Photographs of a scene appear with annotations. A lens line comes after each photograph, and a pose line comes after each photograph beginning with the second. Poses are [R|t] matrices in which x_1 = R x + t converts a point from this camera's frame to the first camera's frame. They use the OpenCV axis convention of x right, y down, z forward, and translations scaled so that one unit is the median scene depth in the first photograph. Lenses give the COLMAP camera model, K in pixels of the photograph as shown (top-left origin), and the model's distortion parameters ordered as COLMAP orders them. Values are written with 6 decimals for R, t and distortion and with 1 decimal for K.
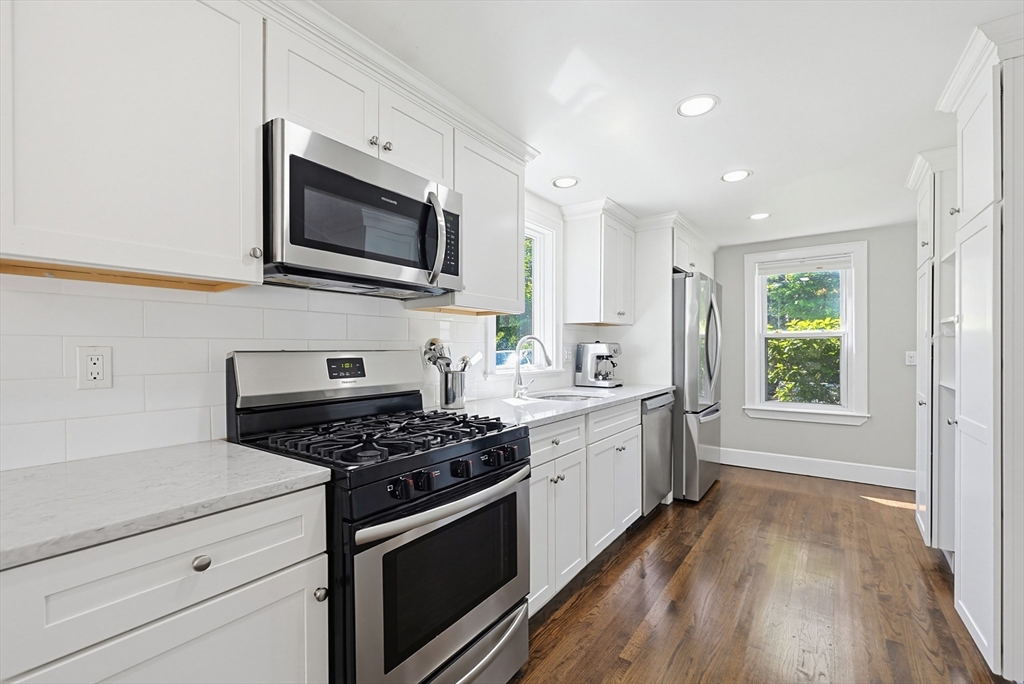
lens RADIAL K [[443.1, 0, 510.8], [0, 443.1, 355.9], [0, 0, 1]] dist [-0.004519, 0.000812]
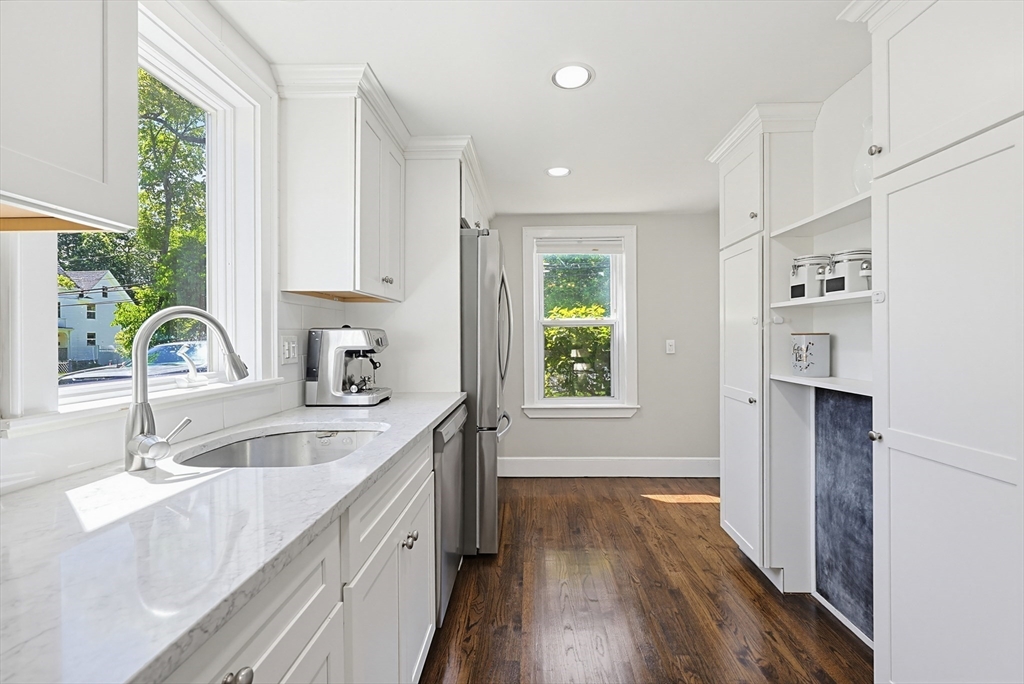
lens RADIAL K [[443.1, 0, 522.7], [0, 443.1, 337.4], [0, 0, 1]] dist [-0.004519, 0.000812]
pose [[0.819738, -0.001823, 0.572736, 0.054180], [0.012611, 0.999810, -0.014867, -0.006236], [-0.572600, 0.019410, 0.819605, 0.404670]]
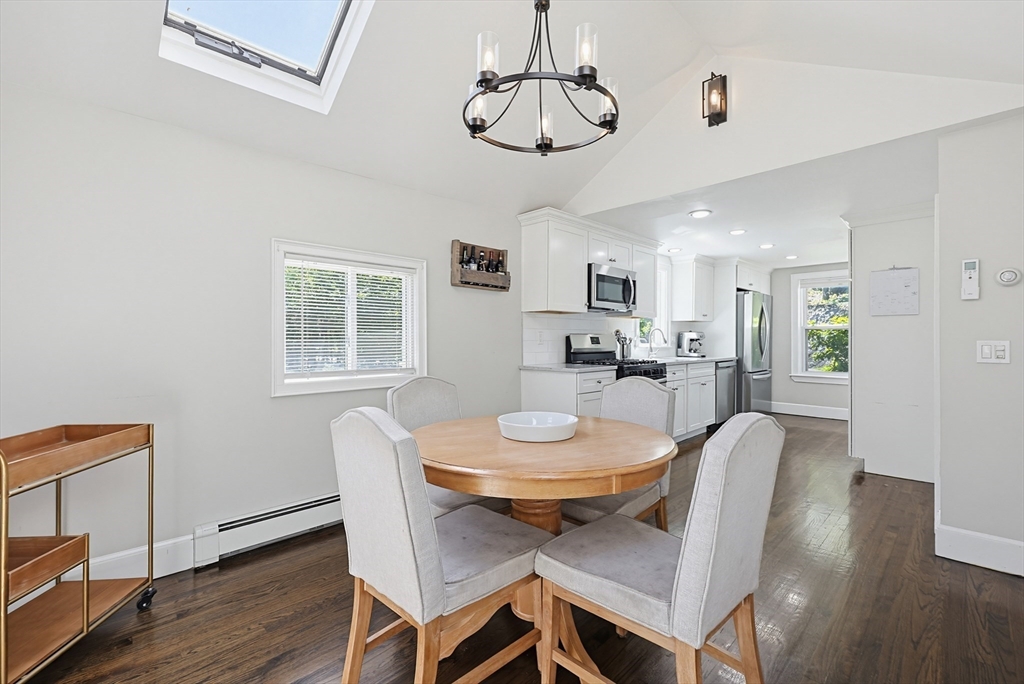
lens RADIAL K [[443.1, 0, 515.5], [0, 443.1, 344.5], [0, 0, 1]] dist [-0.004519, 0.000812]
pose [[0.985855, 0.005751, -0.167501, -0.202086], [-0.006469, 0.999972, -0.003743, 0.032573], [0.167475, 0.004774, 0.985865, -0.880207]]
